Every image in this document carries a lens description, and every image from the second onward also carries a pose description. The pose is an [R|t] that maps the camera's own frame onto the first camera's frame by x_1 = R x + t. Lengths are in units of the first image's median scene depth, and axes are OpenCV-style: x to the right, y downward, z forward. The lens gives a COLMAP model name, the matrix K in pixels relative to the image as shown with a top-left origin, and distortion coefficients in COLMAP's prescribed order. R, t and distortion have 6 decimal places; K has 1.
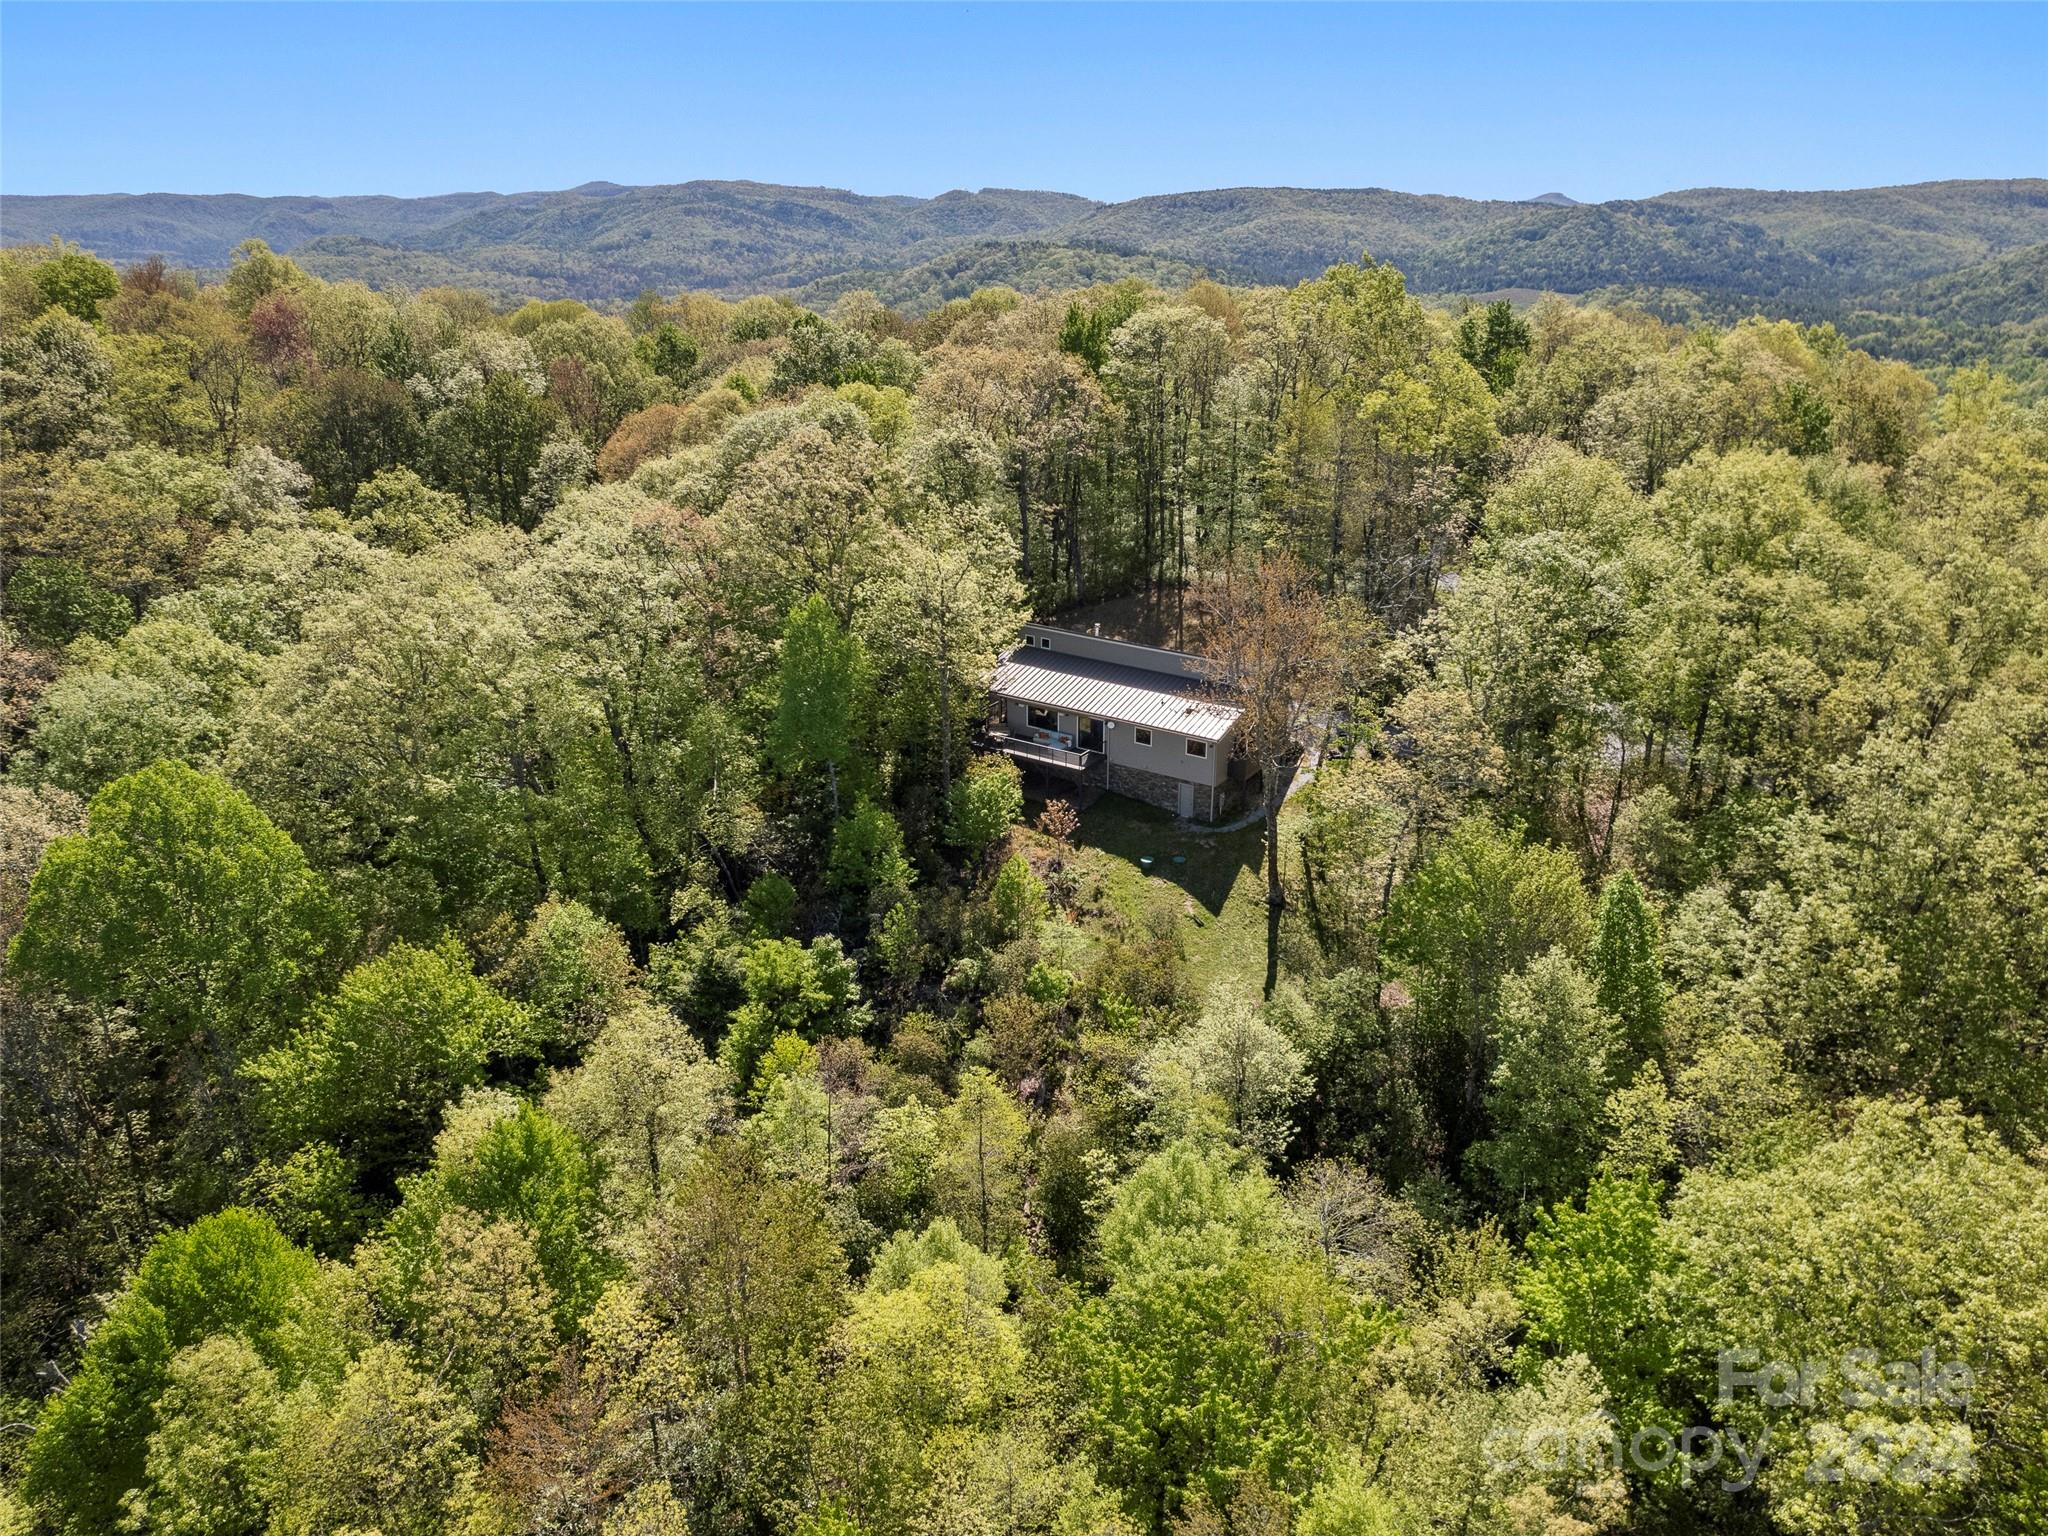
lens RADIAL K [[1441.1, 0, 1024.0], [0, 1441.1, 768.0], [0, 0, 1]] dist [-0.058524, 0.032147]
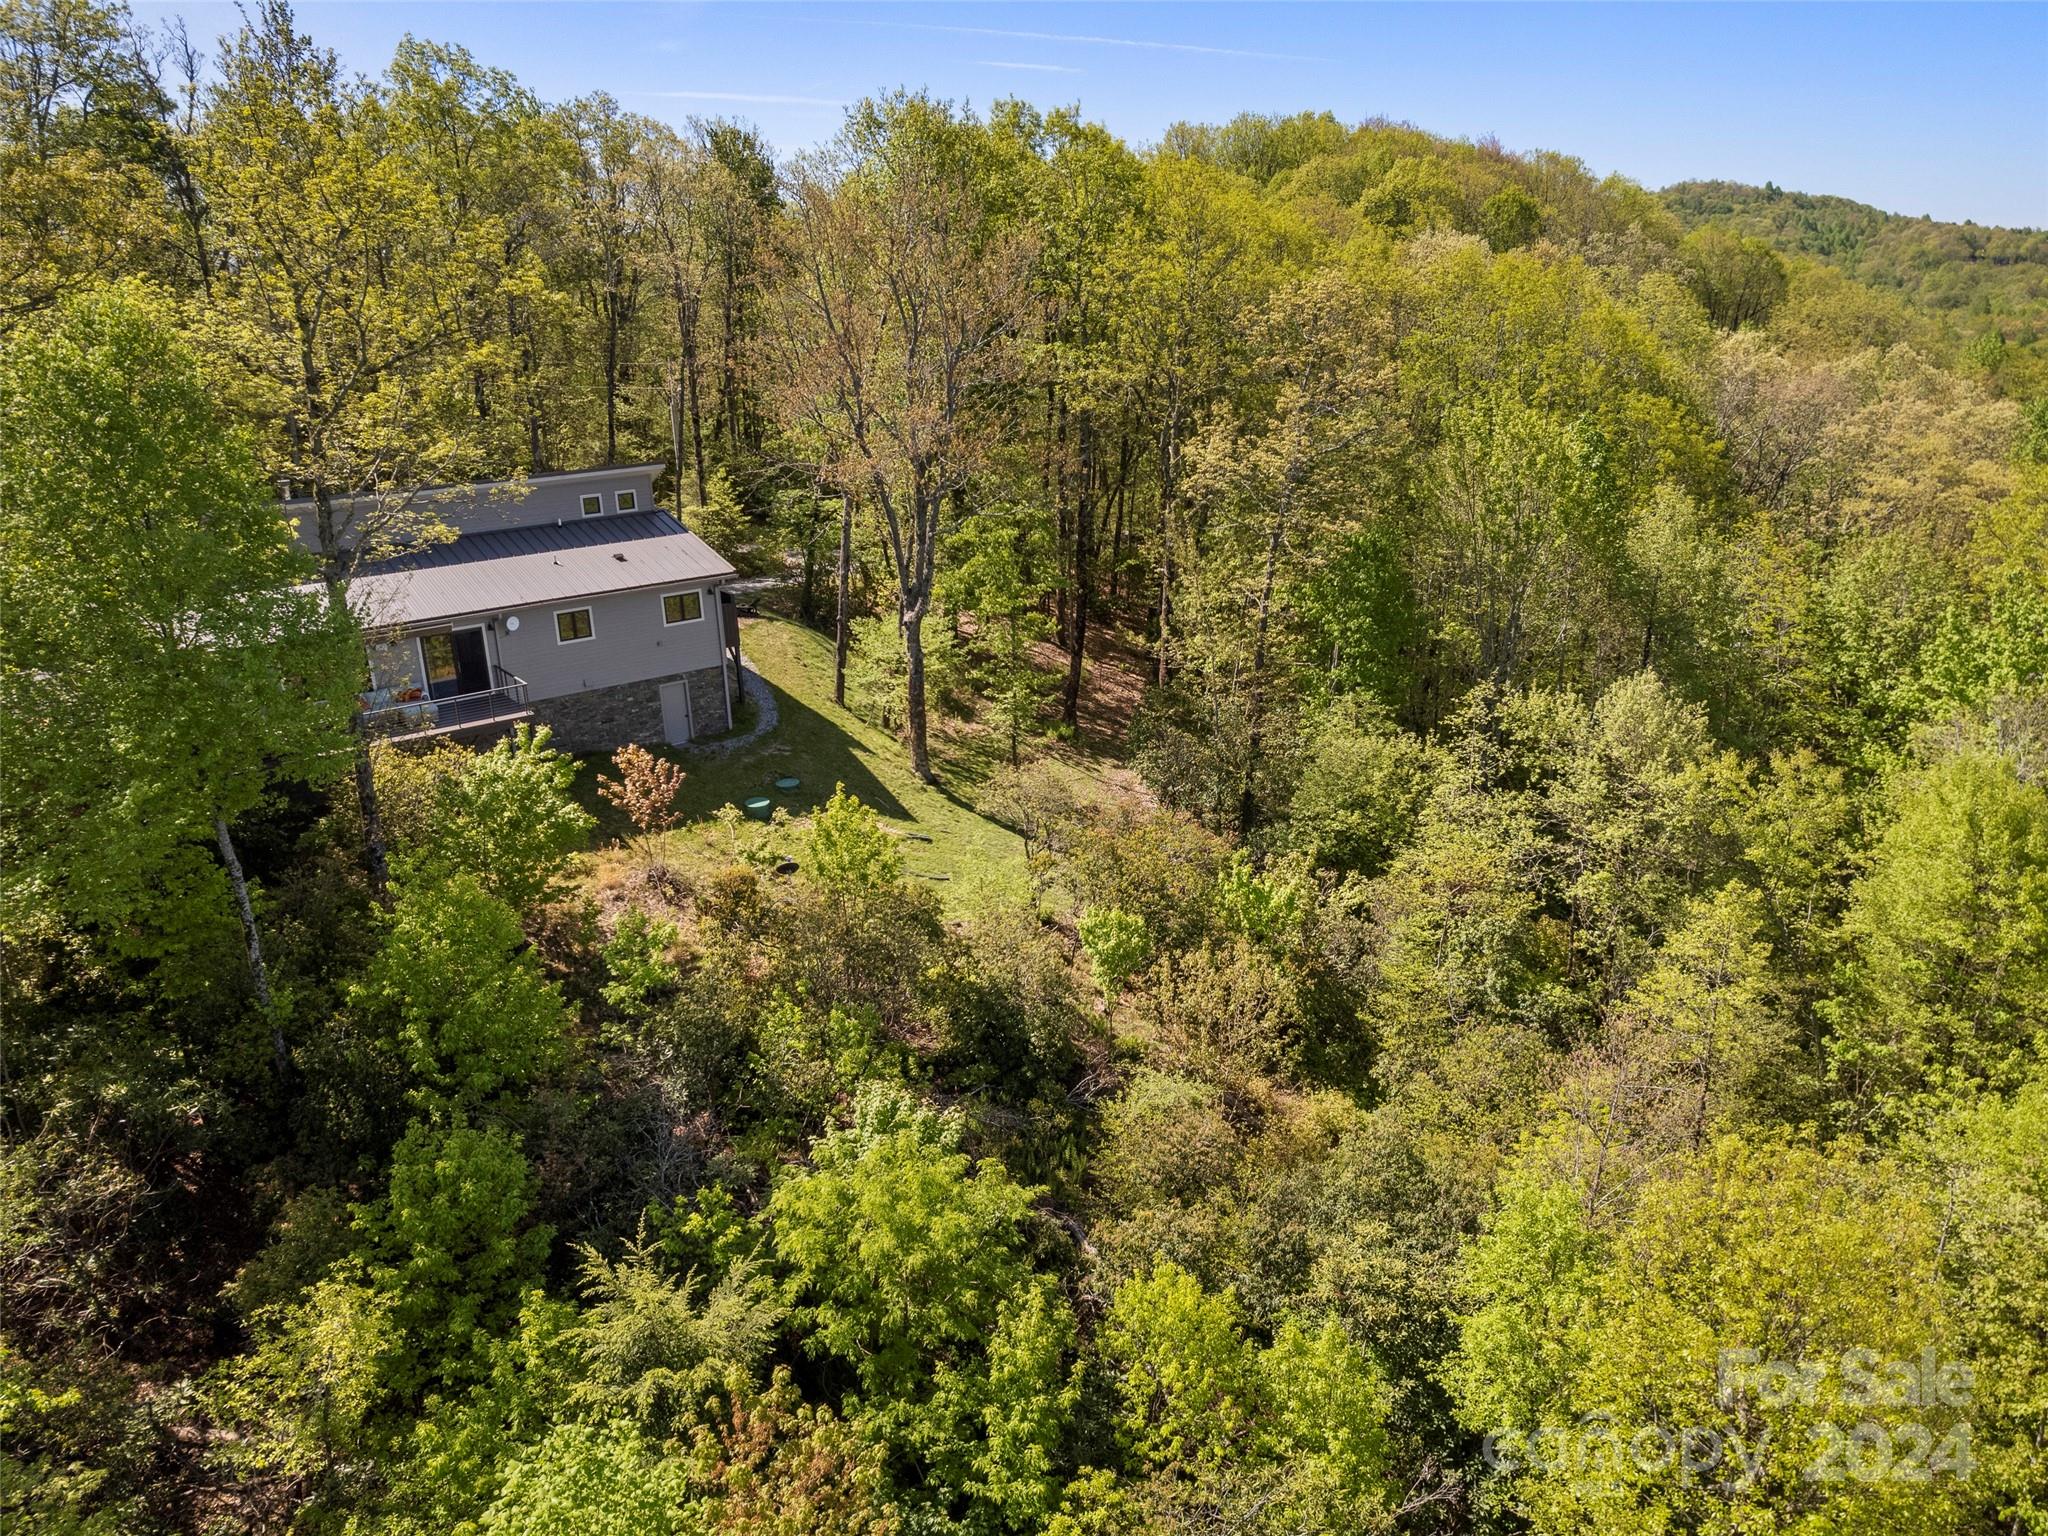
lens RADIAL K [[1447.6, 0, 1016.5], [0, 1447.6, 791.8], [0, 0, 1]] dist [-0.054201, -0.000106]
pose [[0.326798, -0.321376, 0.888775, -0.336826], [0.383051, 0.904745, 0.186305, -0.003123], [-0.863988, 0.279561, 0.418772, 0.641016]]
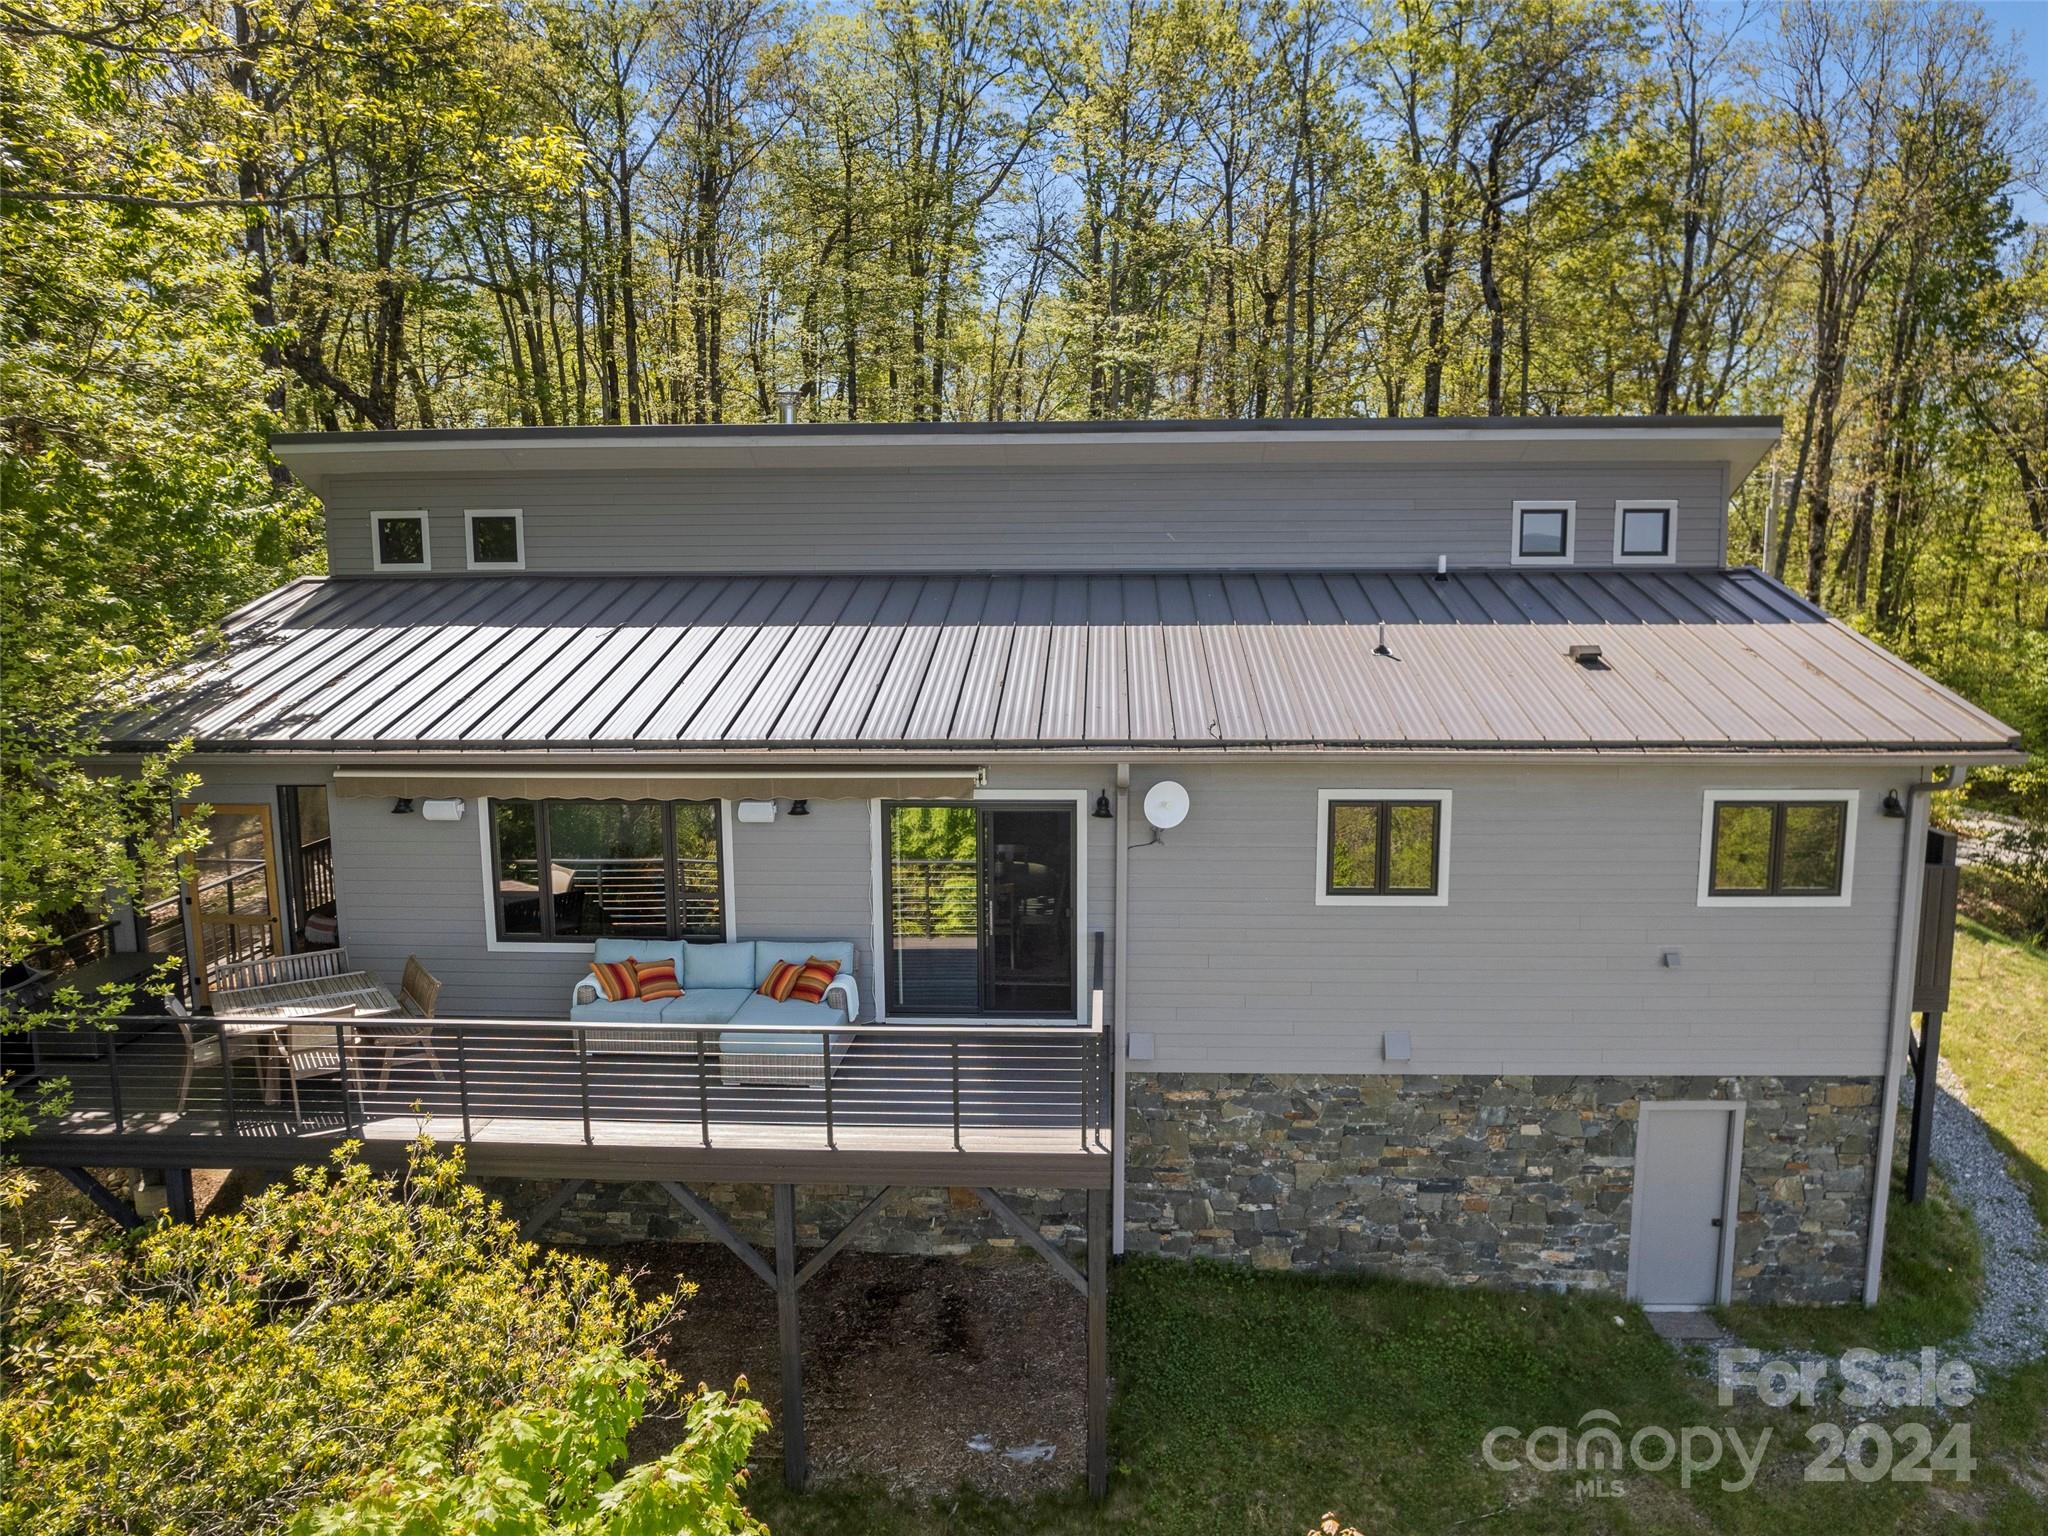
lens RADIAL K [[1447.6, 0, 1016.5], [0, 1447.6, 791.8], [0, 0, 1]] dist [-0.054201, -0.000106]
pose [[0.858547, -0.081668, 0.506189, -0.026114], [0.193714, 0.965729, -0.172748, -0.008495], [-0.474734, 0.246368, 0.844944, 0.861292]]
